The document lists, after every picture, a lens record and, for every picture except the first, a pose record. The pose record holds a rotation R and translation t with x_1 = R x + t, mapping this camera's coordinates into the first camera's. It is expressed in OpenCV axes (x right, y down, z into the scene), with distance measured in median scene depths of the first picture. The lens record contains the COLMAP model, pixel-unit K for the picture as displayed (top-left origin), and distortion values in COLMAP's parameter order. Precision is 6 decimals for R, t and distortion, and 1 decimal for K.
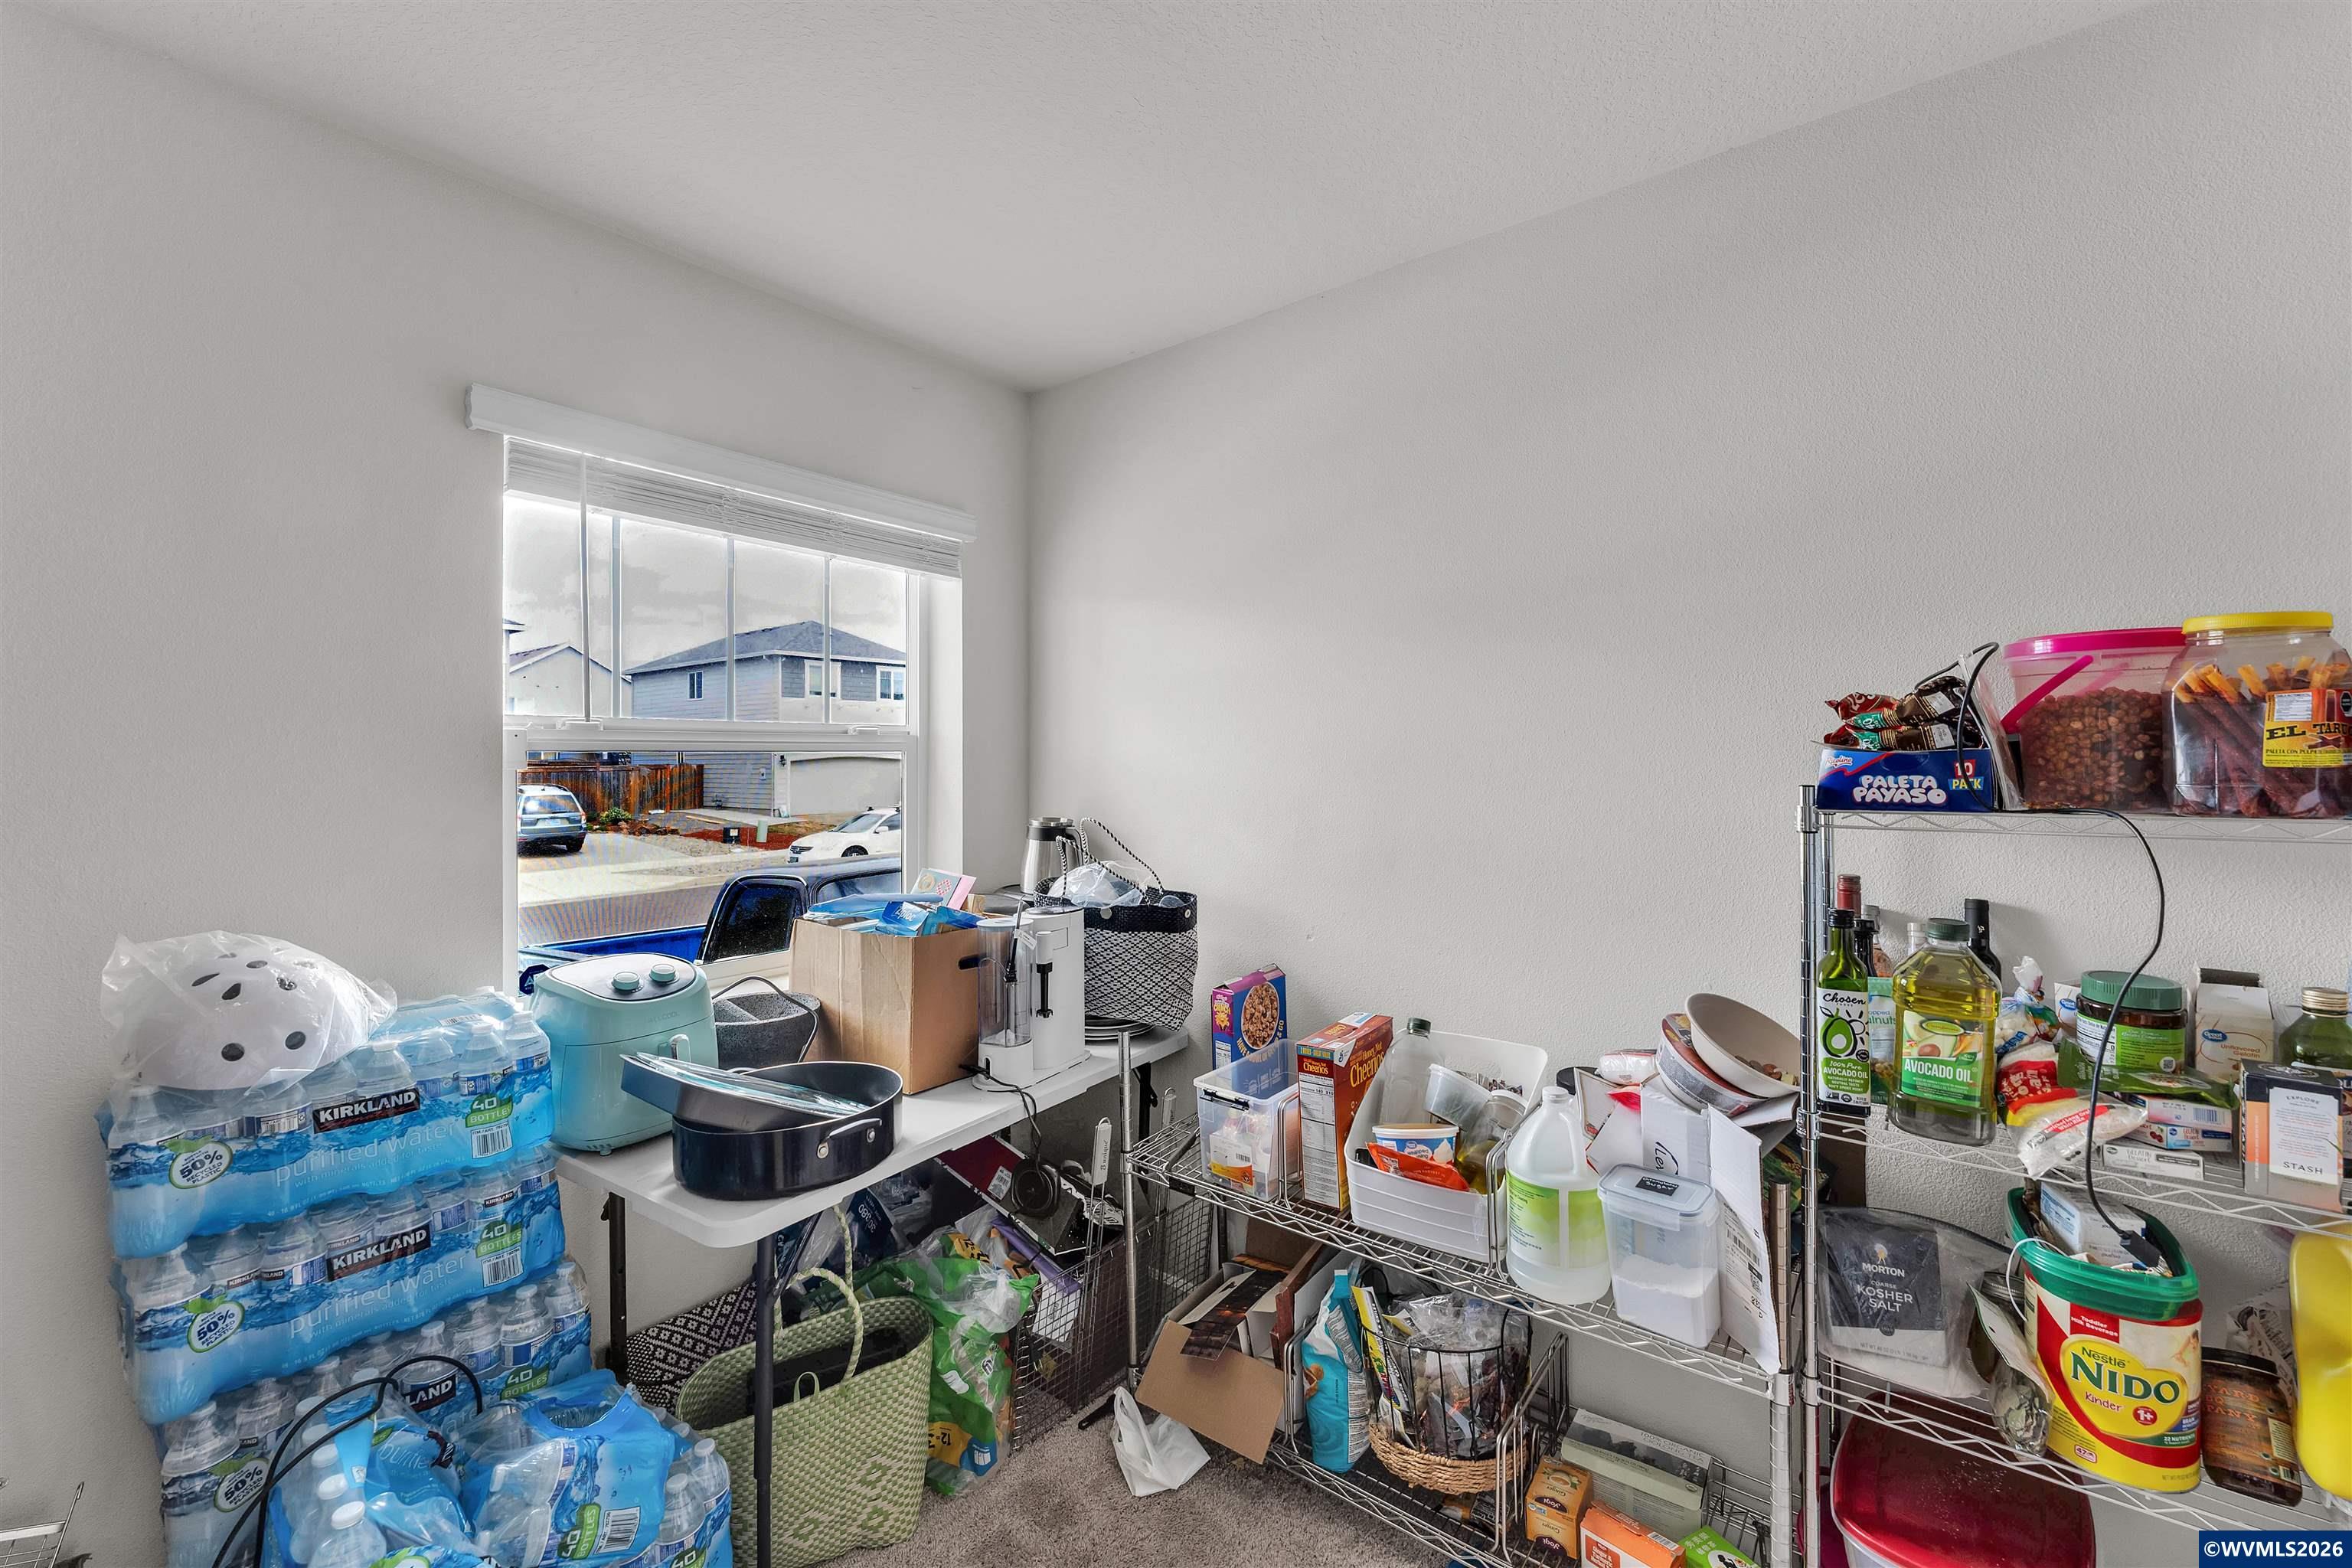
lens RADIAL K [[977.4, 0, 1173.3], [0, 977.4, 755.2], [0, 0, 1]] dist [0.000091, -0.000066]
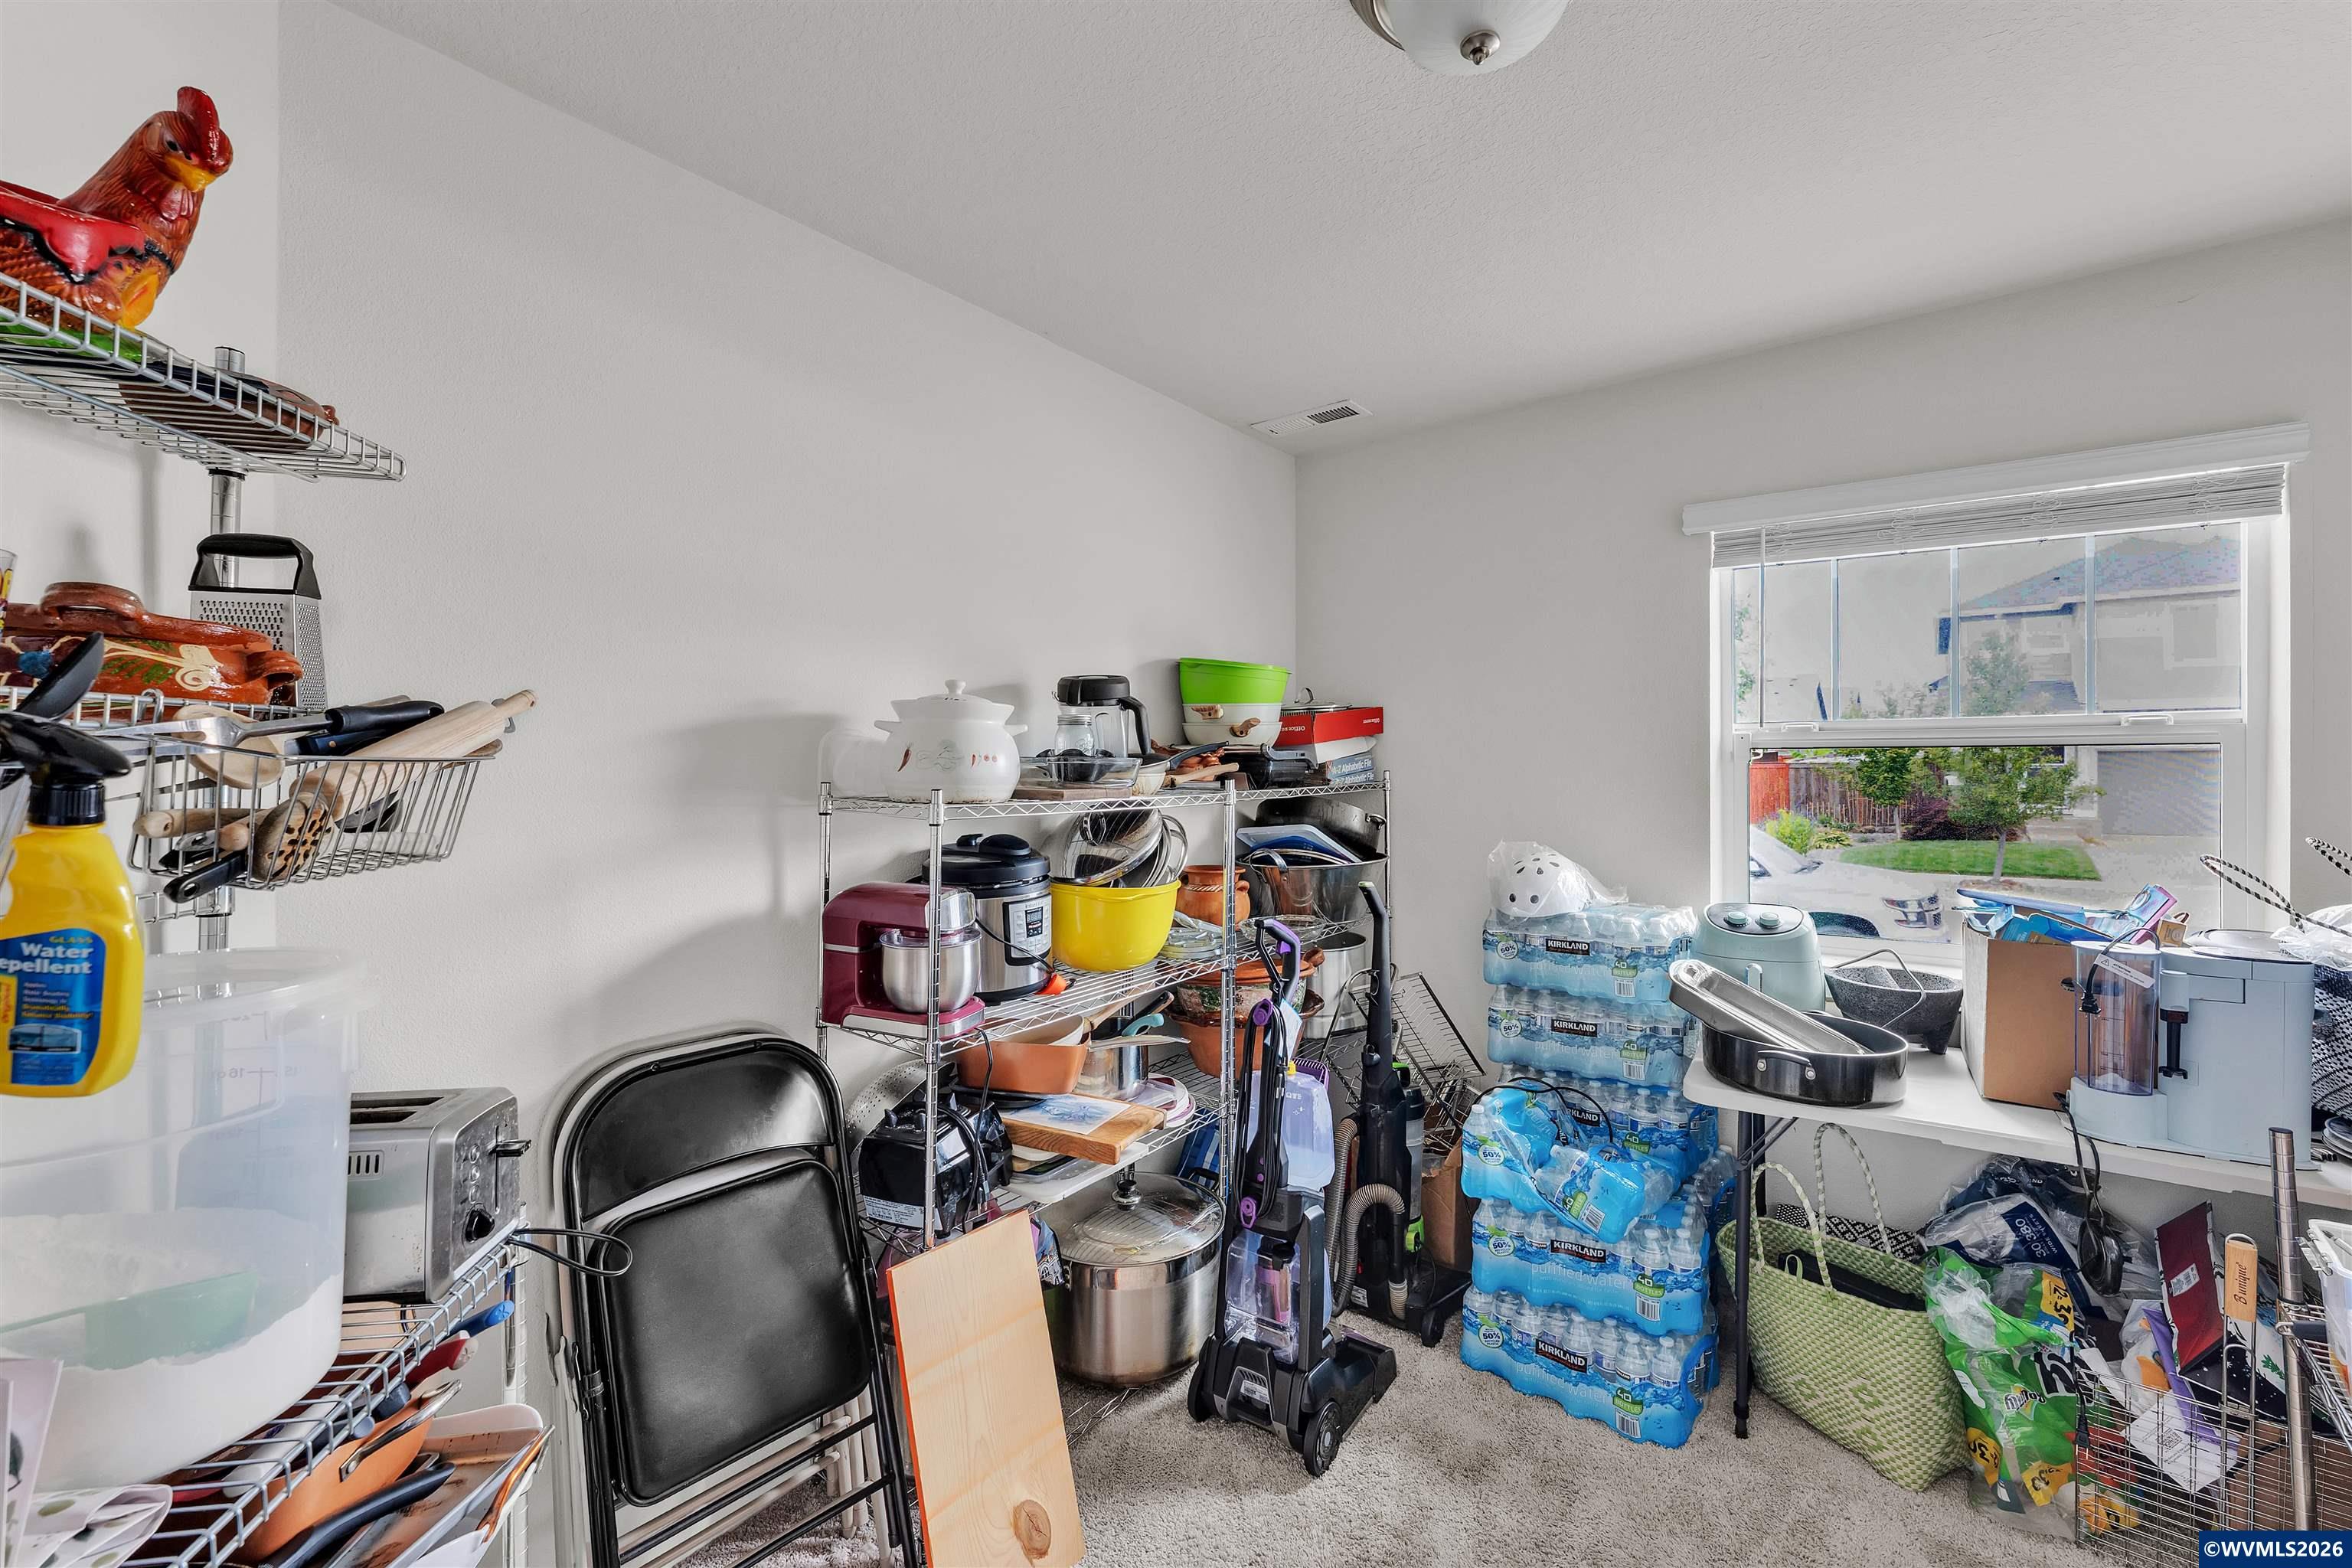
lens RADIAL K [[977.4, 0, 1173.3], [0, 977.4, 755.2], [0, 0, 1]] dist [0.000091, -0.000066]
pose [[-0.003104, 0.002020, -0.999993, 0.796230], [0.005239, 0.999984, 0.002003, -0.003540], [0.999981, -0.005232, -0.003115, 0.210674]]
